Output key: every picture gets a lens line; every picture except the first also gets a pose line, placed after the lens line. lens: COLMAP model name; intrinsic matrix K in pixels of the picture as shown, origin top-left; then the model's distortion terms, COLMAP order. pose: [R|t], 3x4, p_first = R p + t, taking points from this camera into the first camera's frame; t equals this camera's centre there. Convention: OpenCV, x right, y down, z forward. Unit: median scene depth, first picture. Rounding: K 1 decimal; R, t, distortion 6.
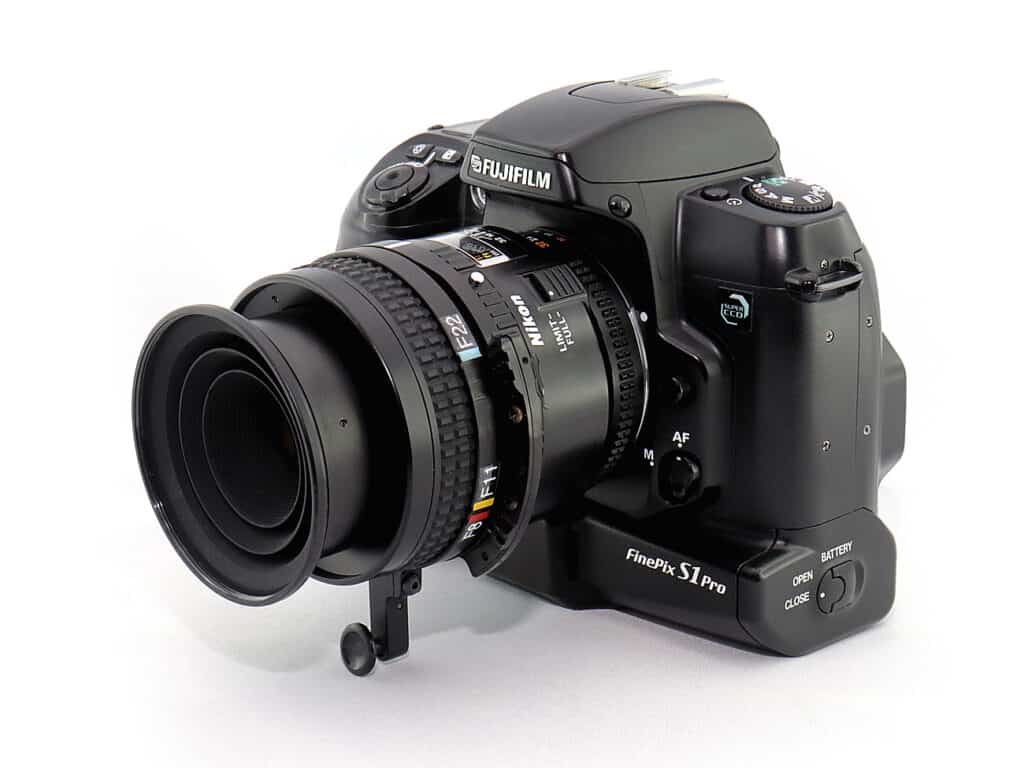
lens RADIAL K [[2117.5, 0, 512.0], [0, 2117.5, 384.0], [0, 0, 1]] dist [0.095238, 0.175633]
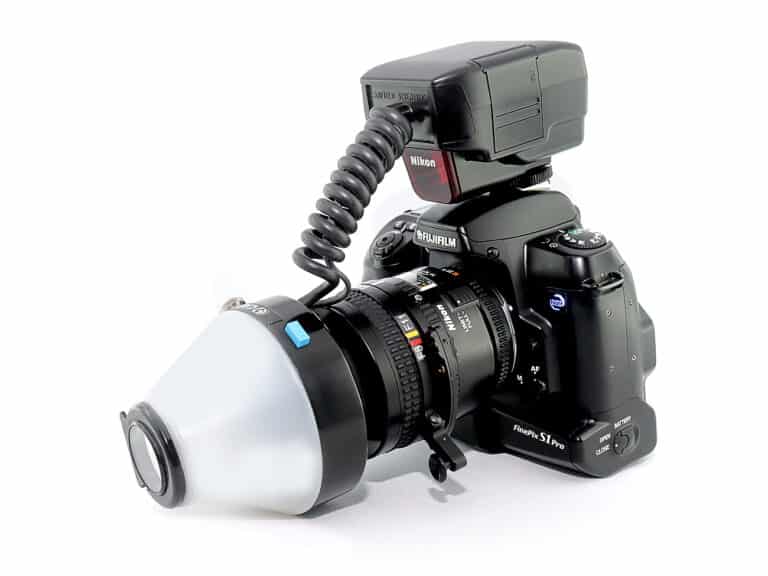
lens RADIAL K [[966.7, 0, 384.0], [0, 966.7, 288.0], [0, 0, 1]] dist [-0.016409, -0.028810]
pose [[0.988928, -0.069825, -0.130942, 0.064126], [0.069768, 0.997551, -0.005029, -0.053142], [0.130972, -0.004163, 0.991377, 0.114744]]
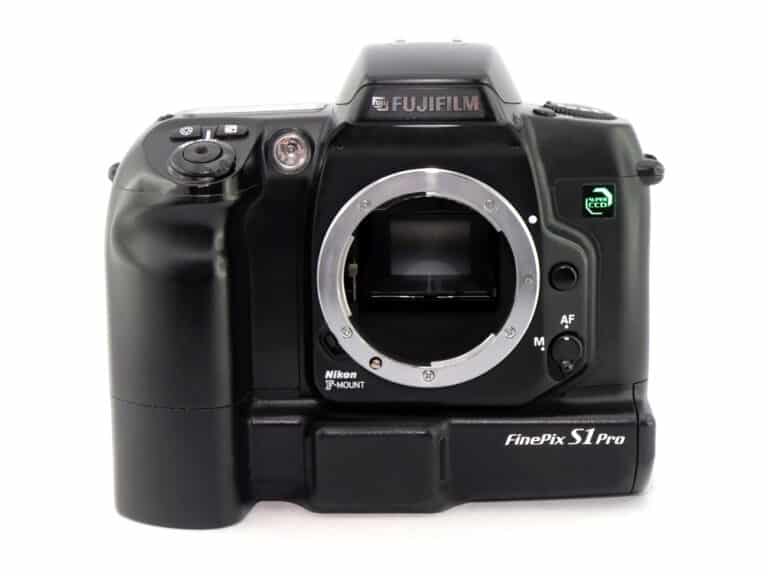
lens RADIAL K [[1588.1, 0, 384.0], [0, 1588.1, 288.0], [0, 0, 1]] dist [0.095238, 0.175633]
pose [[0.751808, -0.140946, 0.644142, -0.556105], [0.219697, 0.974613, -0.043161, 0.023966], [-0.621705, 0.173965, 0.763687, 0.393603]]
